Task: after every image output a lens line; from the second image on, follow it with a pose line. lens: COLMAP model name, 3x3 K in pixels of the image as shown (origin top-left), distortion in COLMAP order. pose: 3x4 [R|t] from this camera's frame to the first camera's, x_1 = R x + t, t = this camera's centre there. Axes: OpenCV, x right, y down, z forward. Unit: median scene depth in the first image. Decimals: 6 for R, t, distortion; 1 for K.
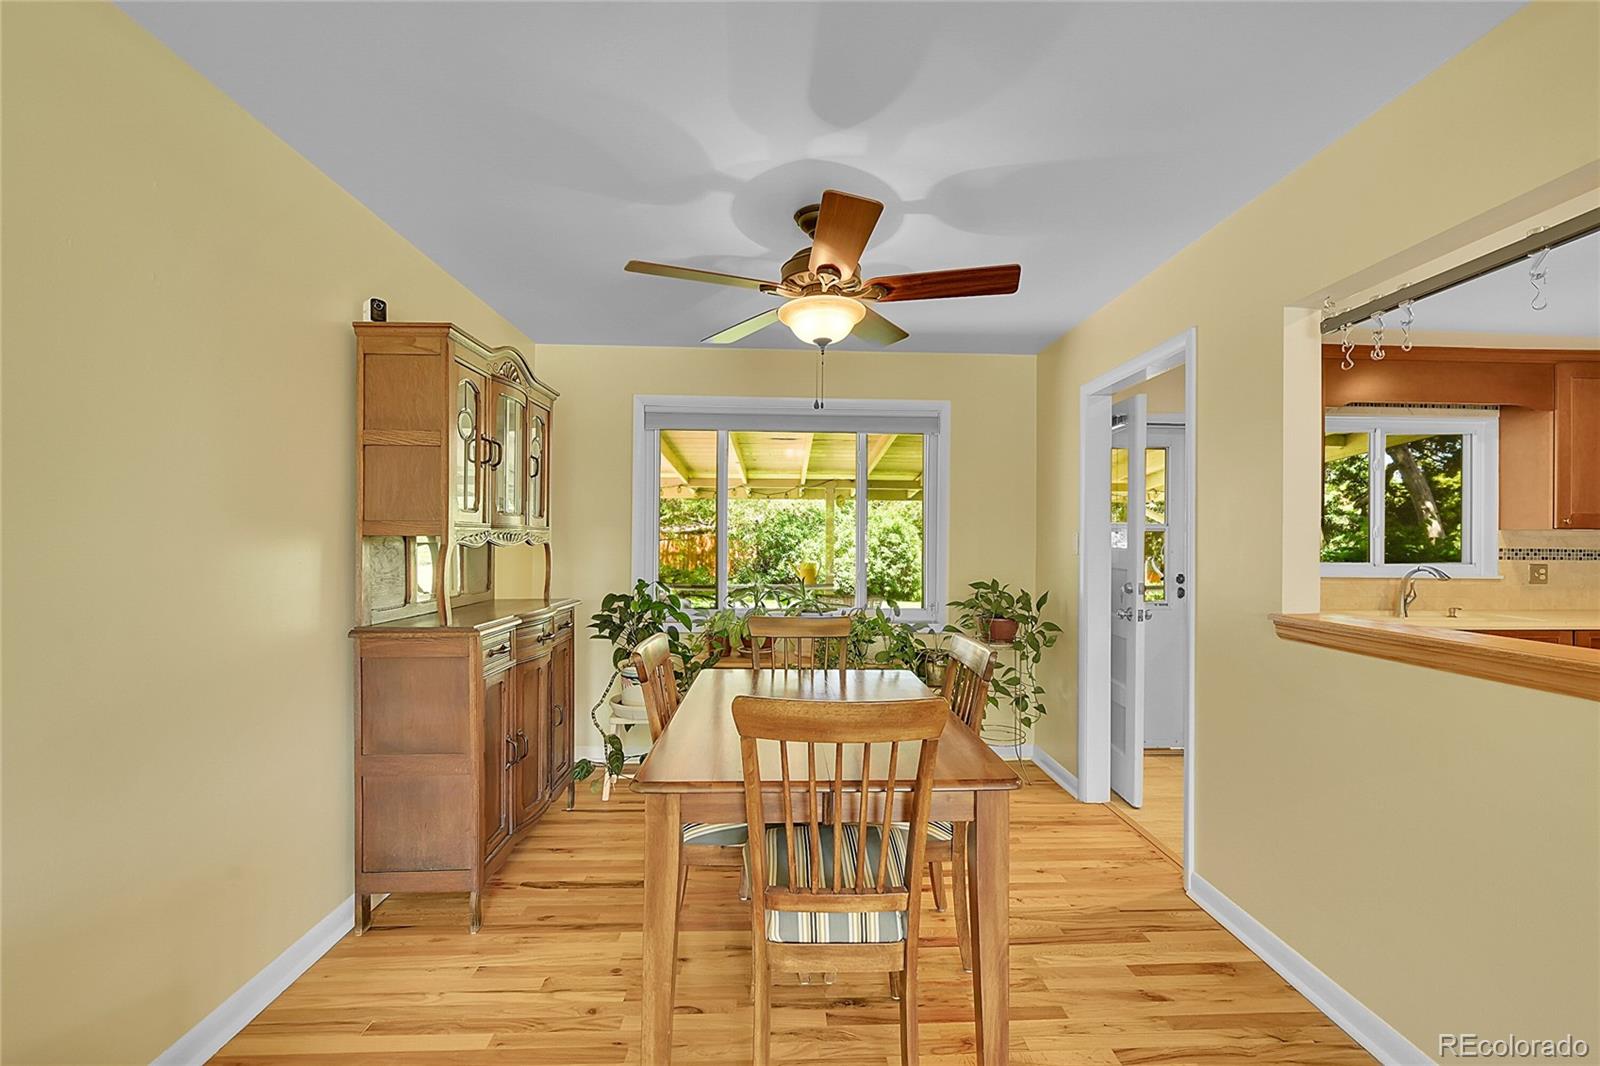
lens RADIAL K [[707.4, 0, 805.5], [0, 707.4, 537.0], [0, 0, 1]] dist [0.002969, -0.000609]
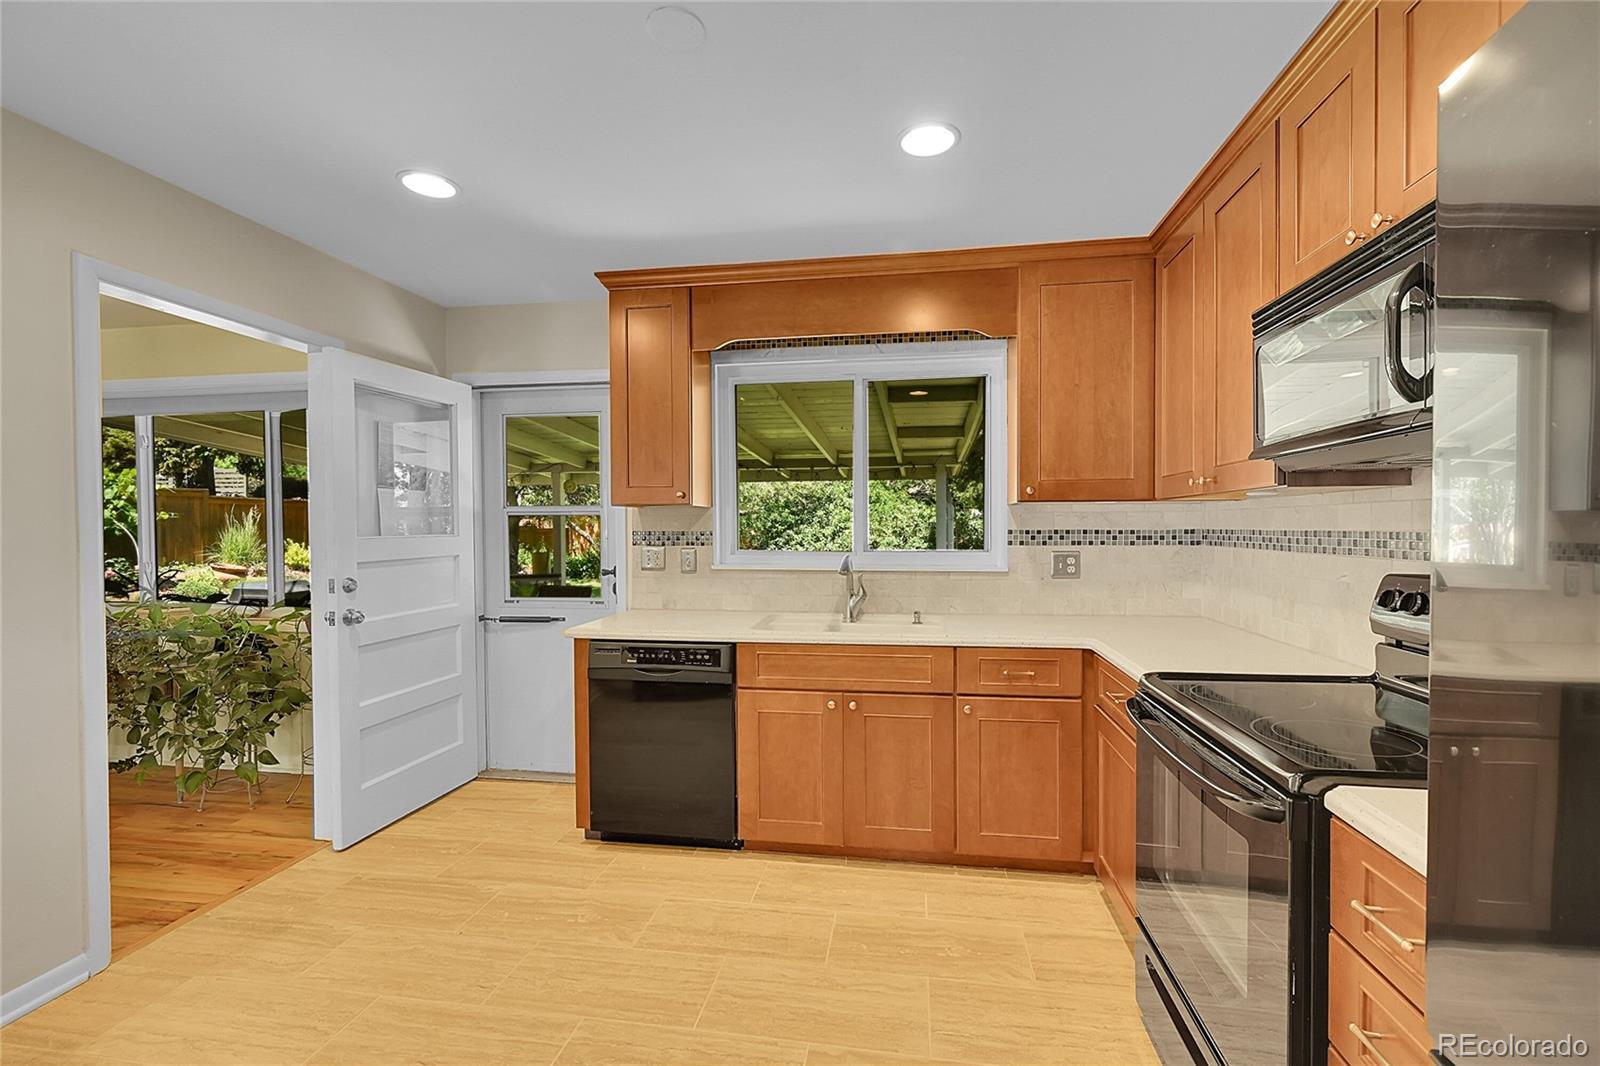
lens RADIAL K [[707.4, 0, 798.3], [0, 707.4, 535.5], [0, 0, 1]] dist [0.002969, -0.000609]
pose [[0.978133, -0.010691, -0.207703, 0.918214], [0.014395, 0.999763, 0.016333, 0.006692], [0.207479, -0.018966, 0.978056, 0.242791]]
